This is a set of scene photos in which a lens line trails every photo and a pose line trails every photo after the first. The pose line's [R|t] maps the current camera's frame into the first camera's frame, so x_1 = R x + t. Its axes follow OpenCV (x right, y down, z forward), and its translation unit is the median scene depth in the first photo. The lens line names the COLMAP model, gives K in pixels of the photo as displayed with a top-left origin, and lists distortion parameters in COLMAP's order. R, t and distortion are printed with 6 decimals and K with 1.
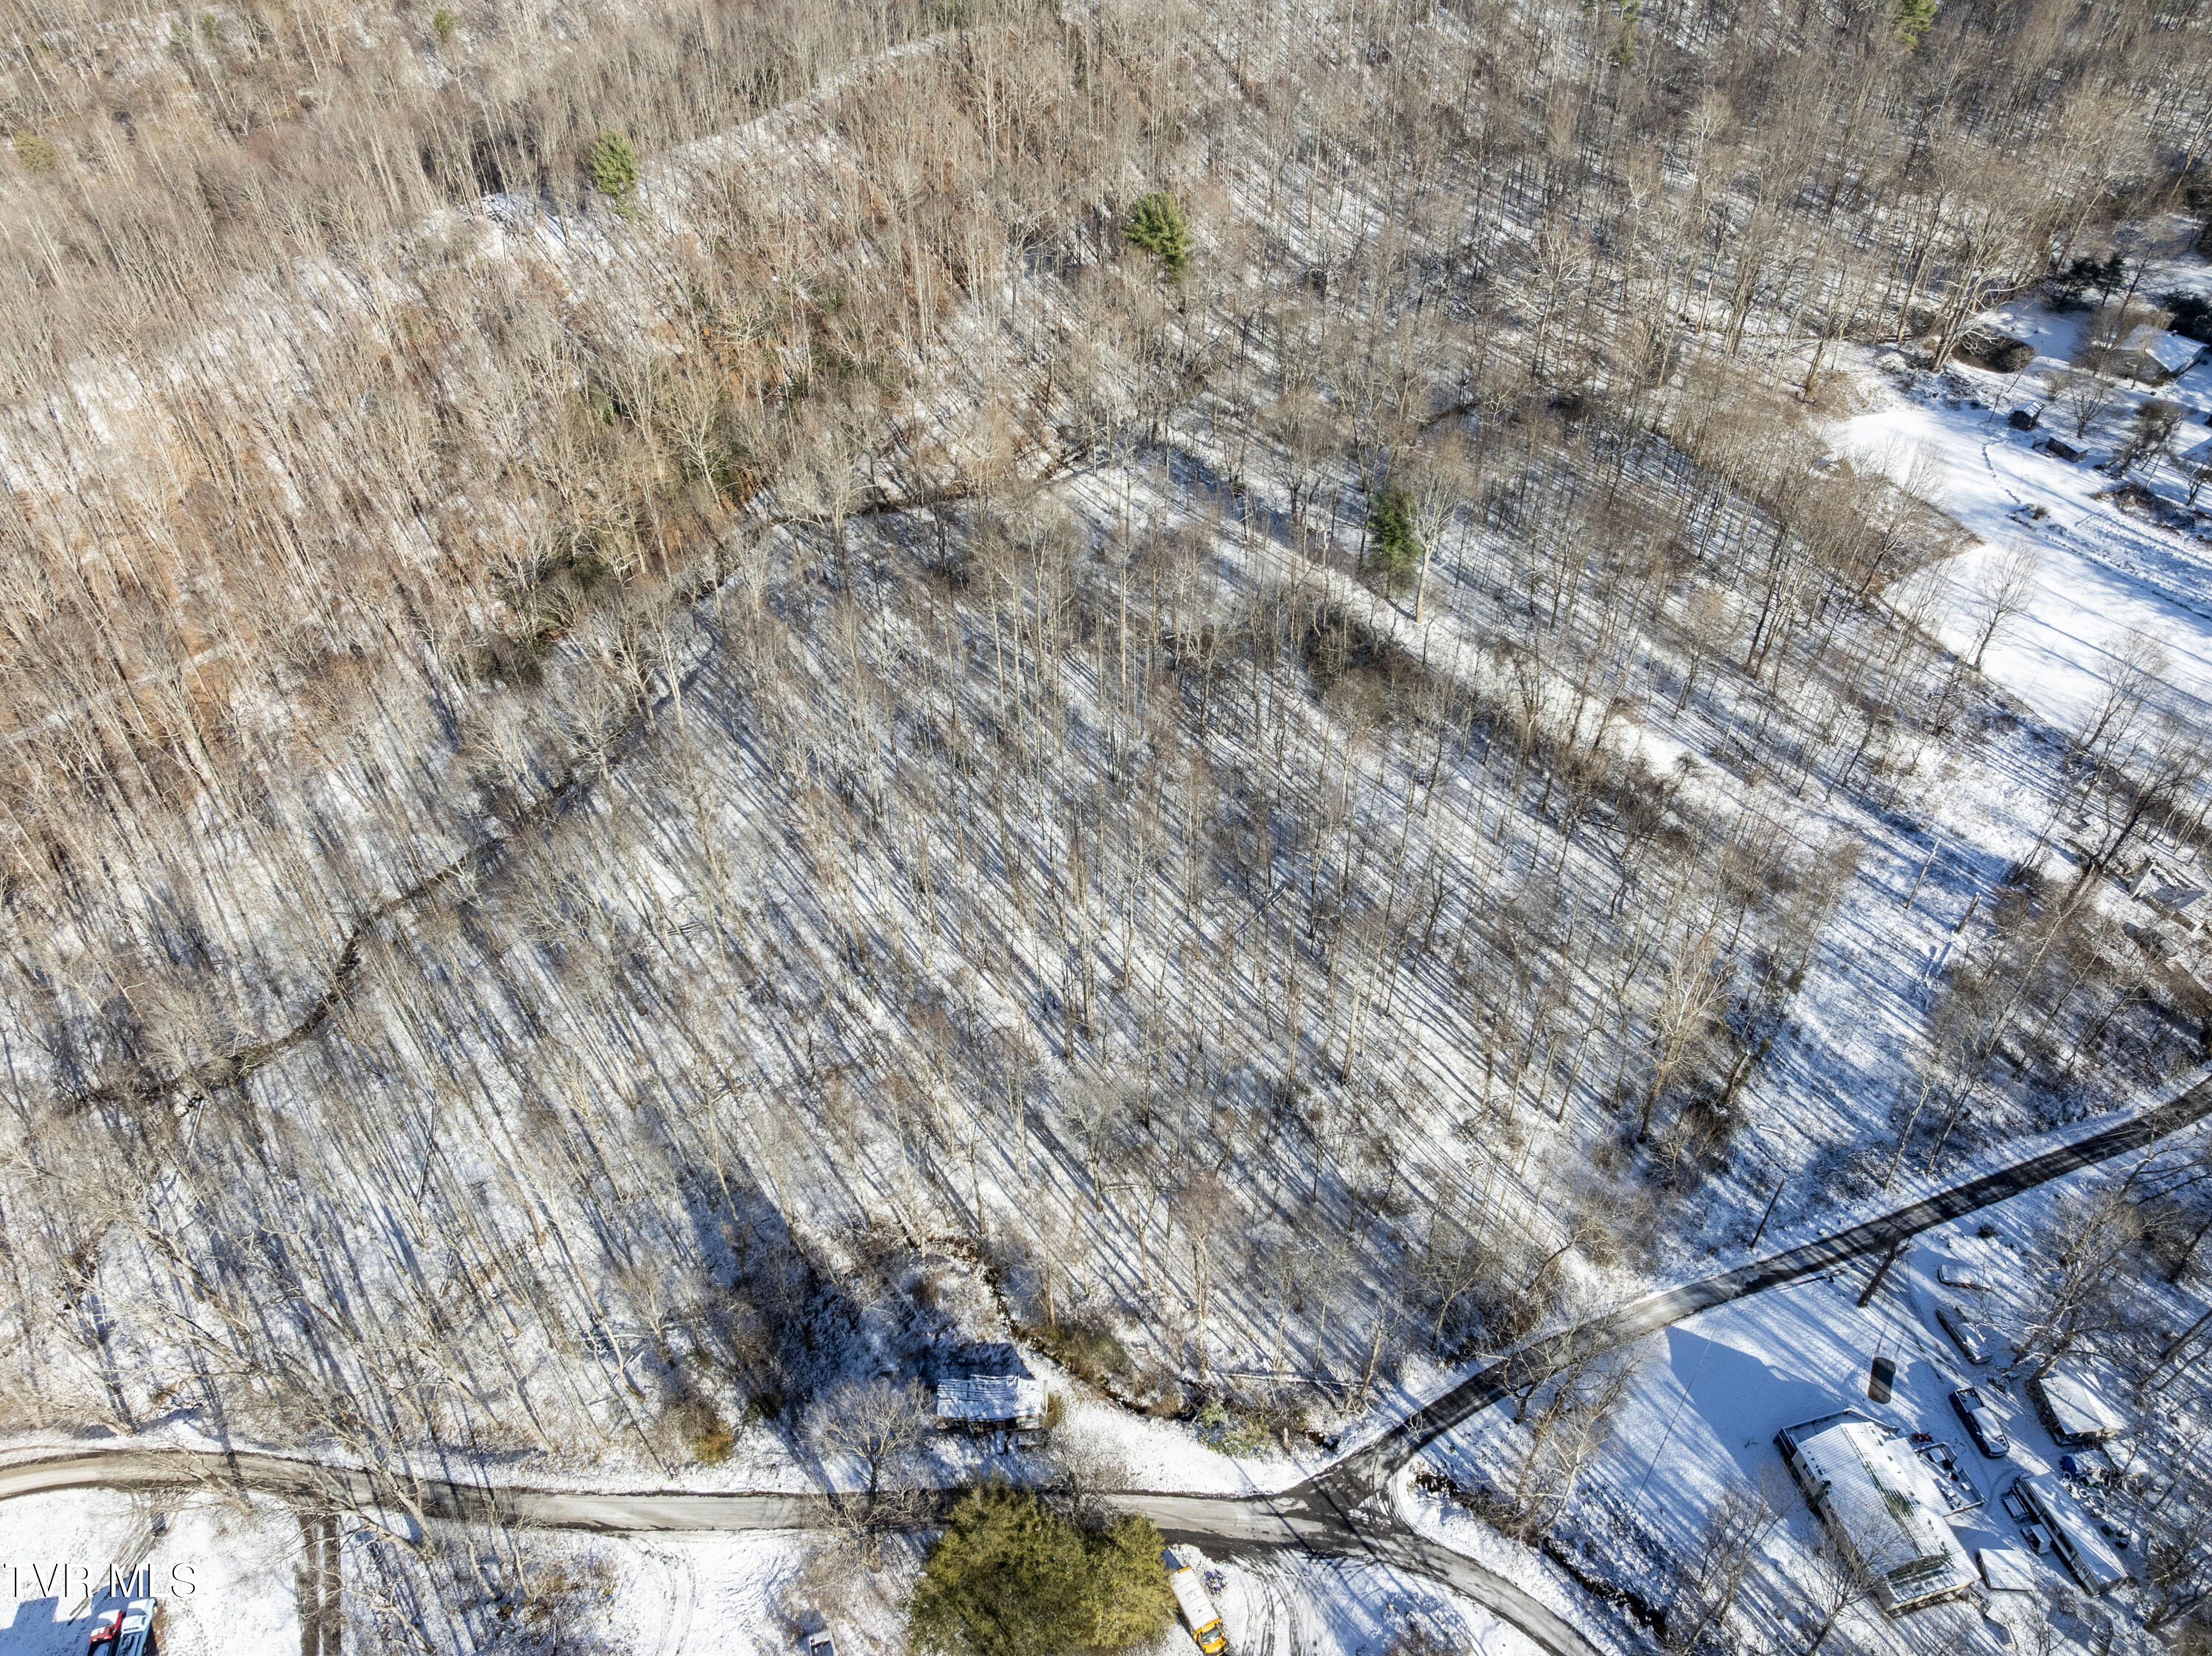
lens RADIAL K [[1558.9, 0, 1115.7], [0, 1558.9, 818.8], [0, 0, 1]] dist [-0.045689, 0.020884]
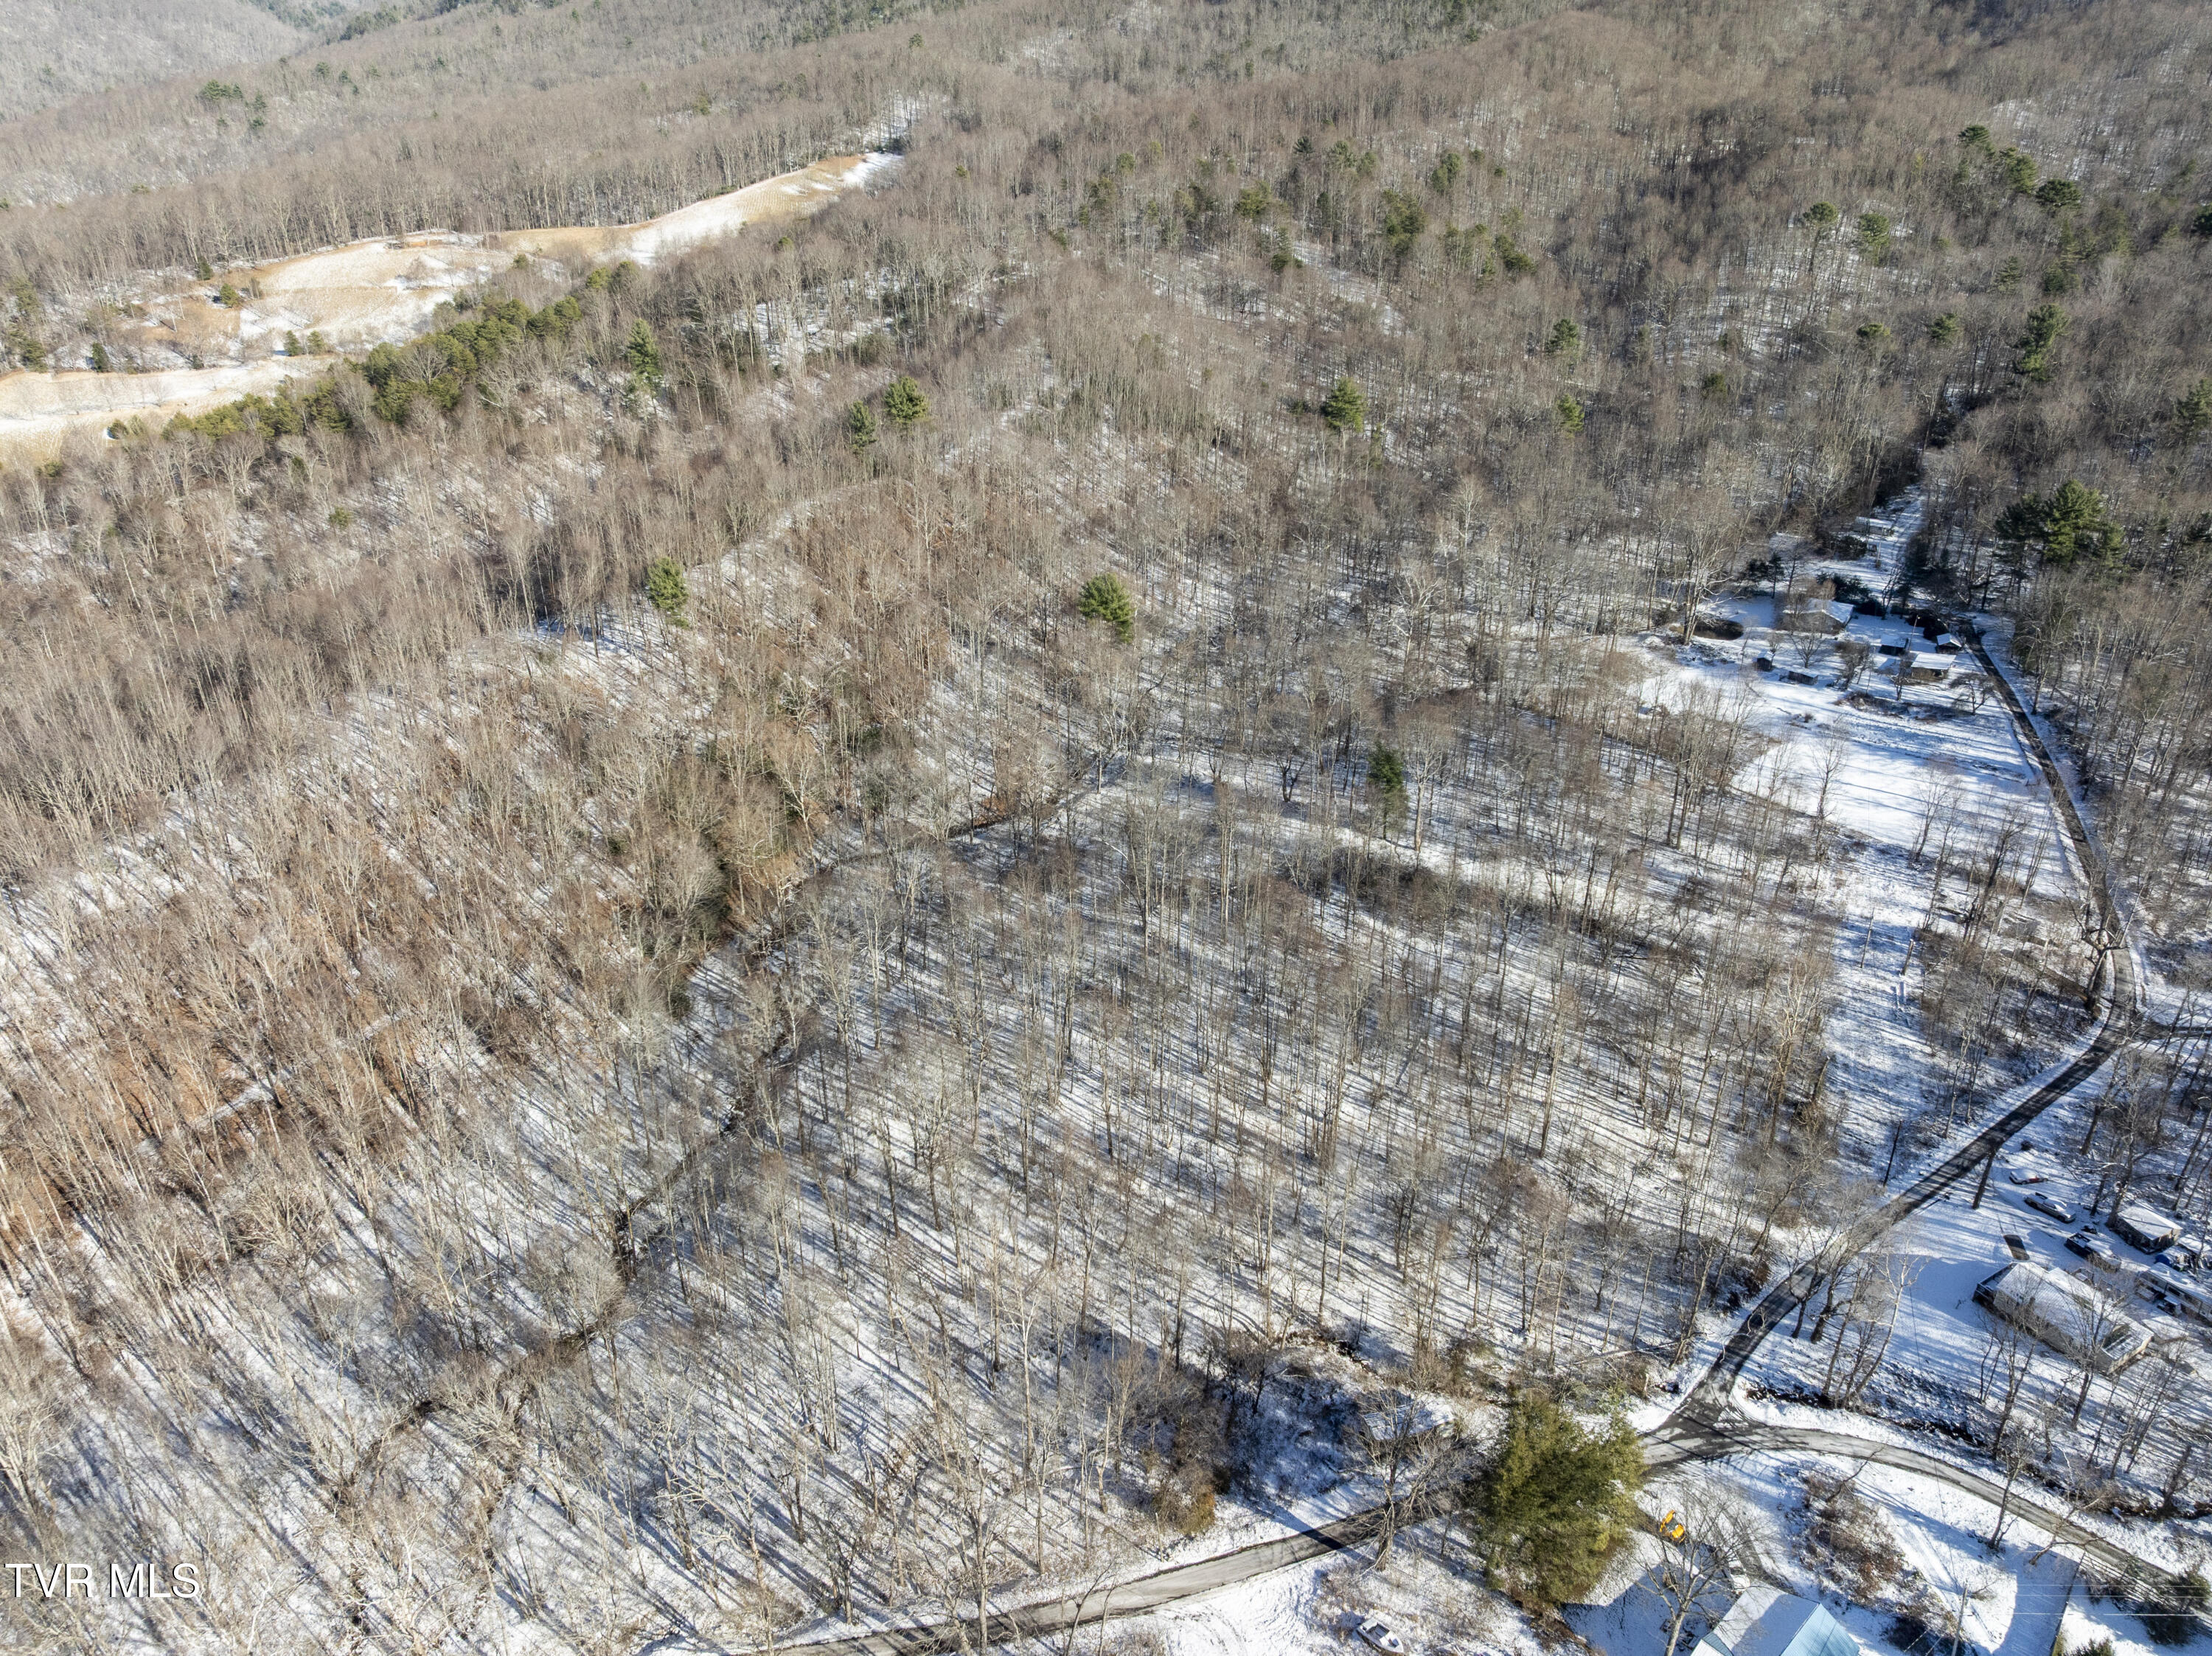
lens RADIAL K [[1558.9, 0, 1102.9], [0, 1558.9, 836.7], [0, 0, 1]] dist [-0.045689, 0.020884]
pose [[0.961127, -0.123701, 0.246847, -0.506255], [0.187056, 0.949318, -0.252597, 0.187418], [-0.203090, 0.288952, 0.935554, -0.190178]]
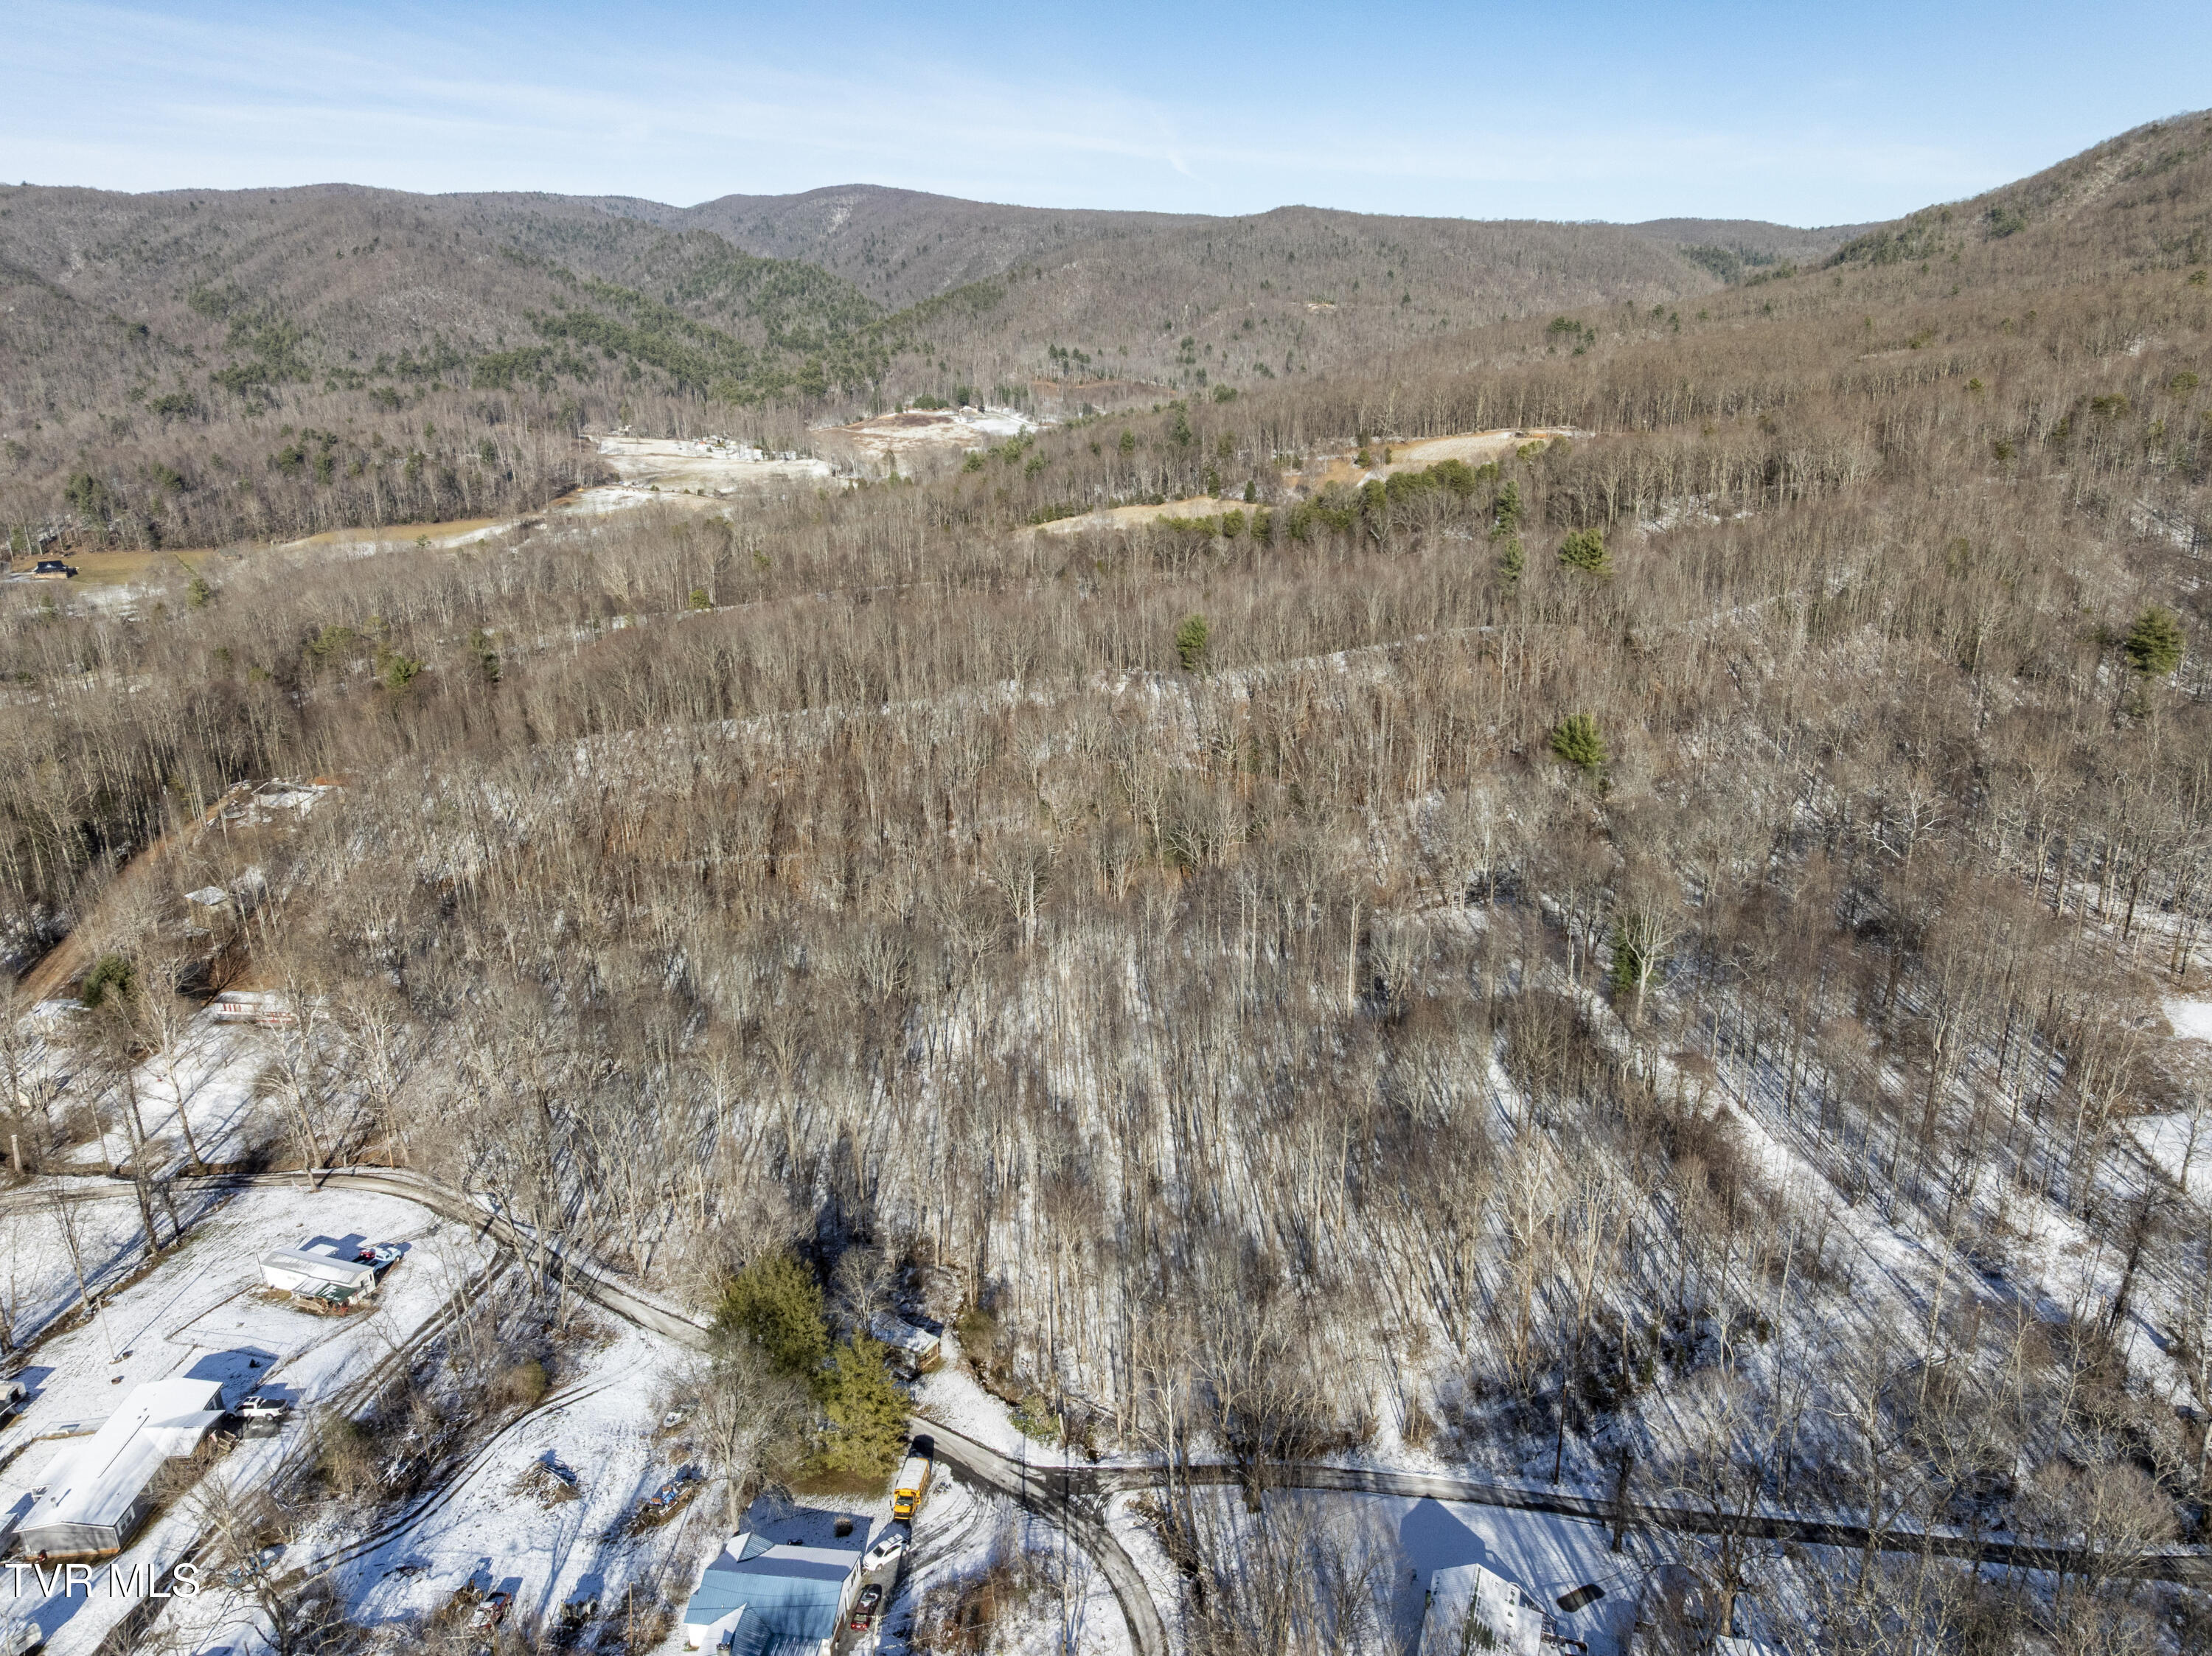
lens RADIAL K [[1558.9, 0, 1102.7], [0, 1558.9, 820.4], [0, 0, 1]] dist [-0.045689, 0.020884]
pose [[0.834215, 0.175431, -0.522790, 0.591388], [-0.381902, 0.867686, -0.318234, 0.322200], [0.397789, 0.465130, 0.790834, -0.109081]]
